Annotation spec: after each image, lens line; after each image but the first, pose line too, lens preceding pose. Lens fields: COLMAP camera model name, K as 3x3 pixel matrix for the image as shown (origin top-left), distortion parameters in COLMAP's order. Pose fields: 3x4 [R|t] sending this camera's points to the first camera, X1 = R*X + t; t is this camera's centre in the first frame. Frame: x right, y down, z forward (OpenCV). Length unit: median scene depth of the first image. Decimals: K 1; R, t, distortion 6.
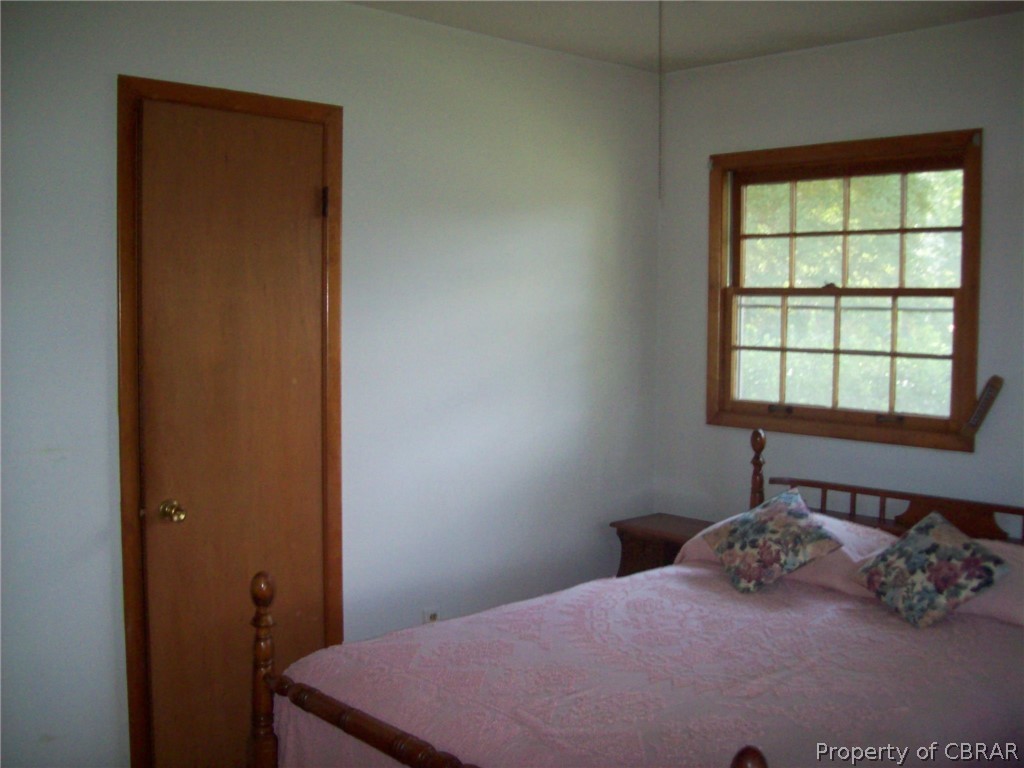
lens RADIAL K [[1096.1, 0, 512.0], [0, 1096.1, 384.0], [0, 0, 1]] dist [-0.149942, 0.040714]
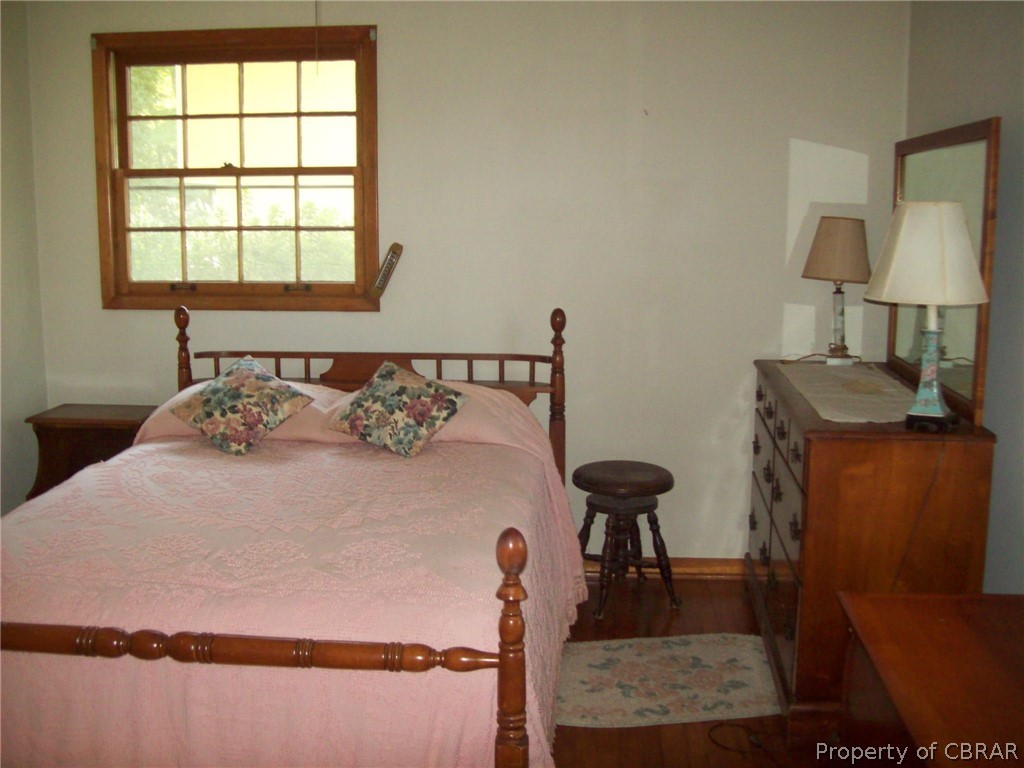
lens RADIAL K [[1096.1, 0, 512.0], [0, 1096.1, 384.0], [0, 0, 1]] dist [-0.149942, 0.040714]
pose [[0.740036, -0.115680, 0.662544, -0.263693], [0.050214, 0.991851, 0.117089, 0.012097], [-0.670690, -0.053381, 0.739815, 0.035821]]
